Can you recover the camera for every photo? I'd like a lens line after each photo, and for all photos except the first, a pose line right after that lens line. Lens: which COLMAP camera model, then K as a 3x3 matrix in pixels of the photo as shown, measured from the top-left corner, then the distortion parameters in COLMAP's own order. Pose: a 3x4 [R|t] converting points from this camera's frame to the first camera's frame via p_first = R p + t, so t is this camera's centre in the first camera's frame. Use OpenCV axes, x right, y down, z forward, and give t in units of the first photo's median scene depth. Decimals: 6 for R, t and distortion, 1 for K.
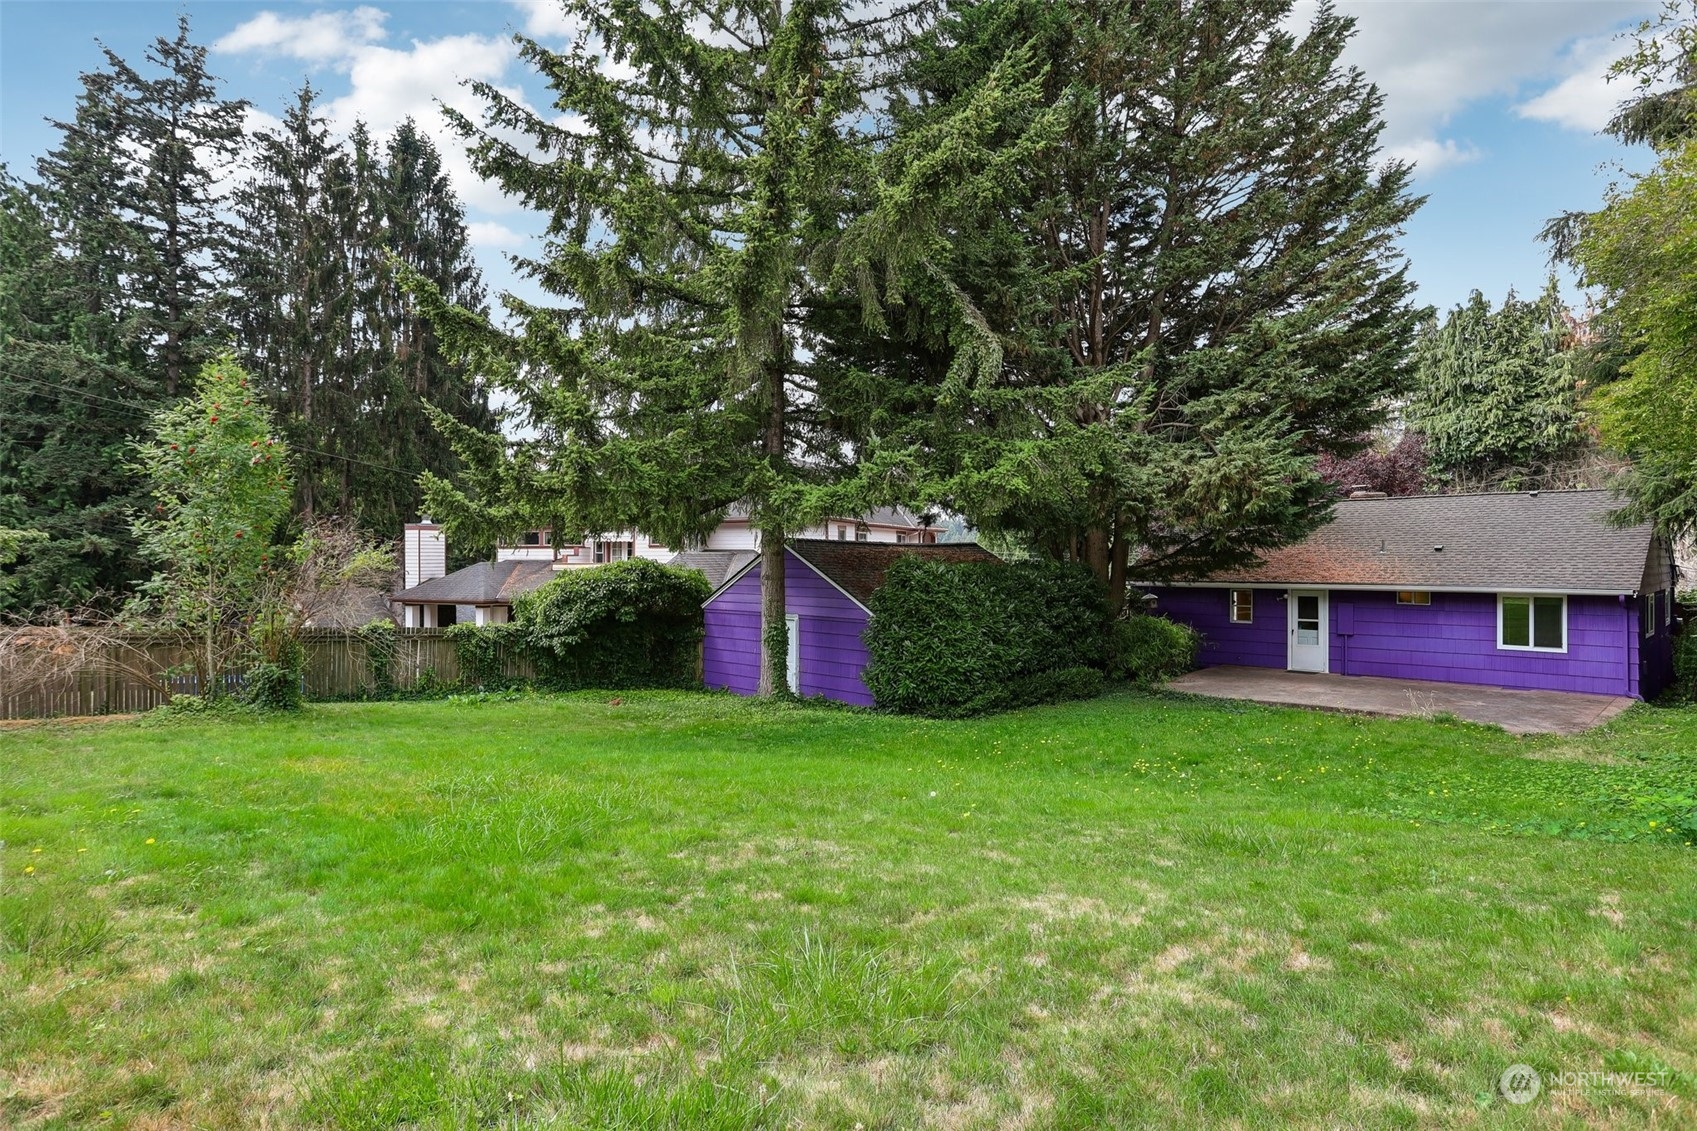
lens RADIAL K [[955.4, 0, 852.6], [0, 955.4, 530.4], [0, 0, 1]] dist [-0.065789, 0.042556]
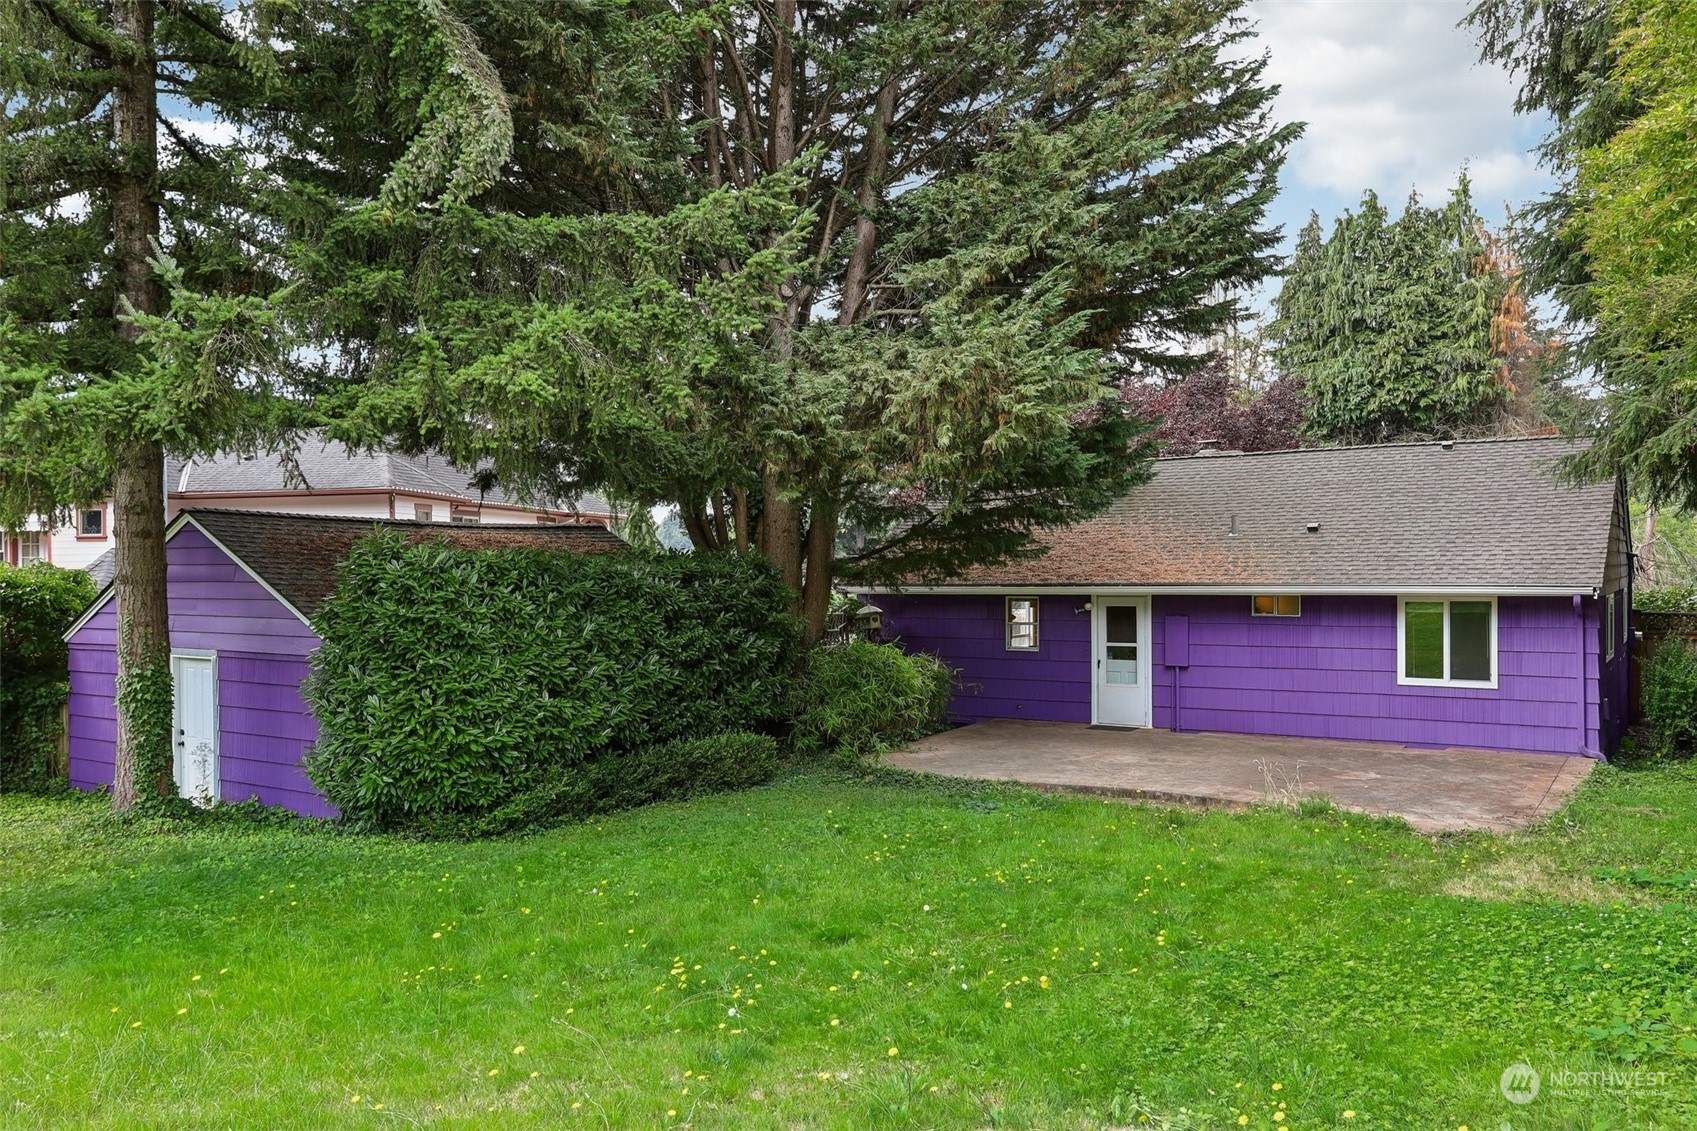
lens RADIAL K [[1325.6, 0, 849.0], [0, 1325.6, 541.3], [0, 0, 1]] dist [-0.055600, 0.099377]
pose [[0.977616, -0.003479, 0.210370, 0.143208], [0.001684, 0.999961, 0.008710, 0.022224], [-0.210392, -0.008161, 0.977583, 0.212637]]
